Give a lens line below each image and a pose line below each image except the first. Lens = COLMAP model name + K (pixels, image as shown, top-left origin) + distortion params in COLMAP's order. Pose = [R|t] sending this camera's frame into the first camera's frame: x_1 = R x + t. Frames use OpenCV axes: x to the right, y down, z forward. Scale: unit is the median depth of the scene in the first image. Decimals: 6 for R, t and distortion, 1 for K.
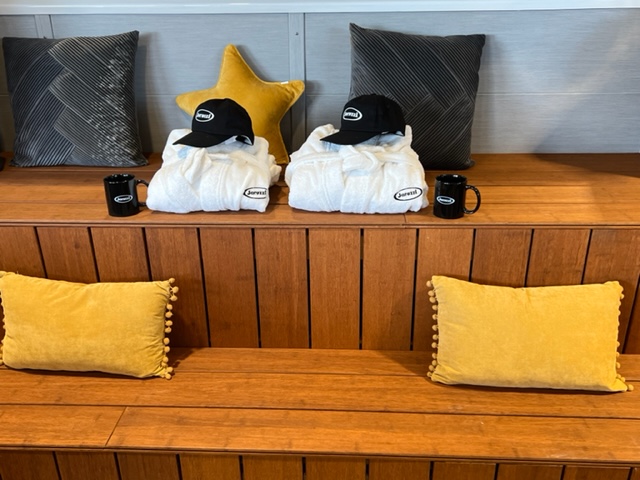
lens RADIAL K [[602.6, 0, 320.5], [0, 602.6, 240.6], [0, 0, 1]] dist [-0.002142, 0.000000]
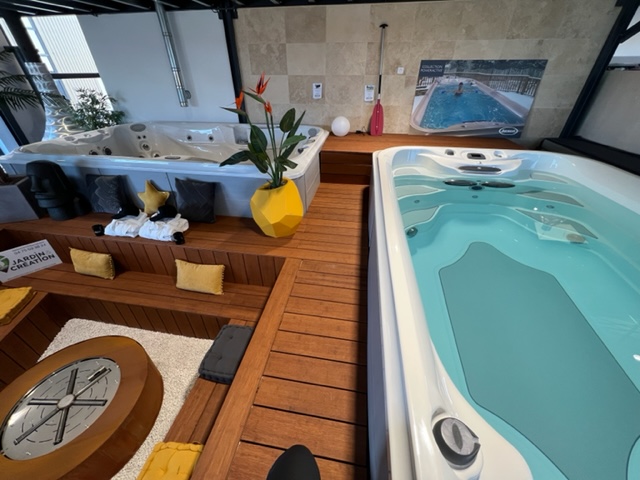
lens RADIAL K [[255.4, 0, 318.4], [0, 255.4, 238.1], [0, 0, 1]] dist [-0.001332, -0.000063]
pose [[0.991761, 0.074886, -0.103937, 1.171342], [-0.058539, 0.986604, 0.152267, -0.346923], [0.113948, -0.144928, 0.982859, -0.386585]]
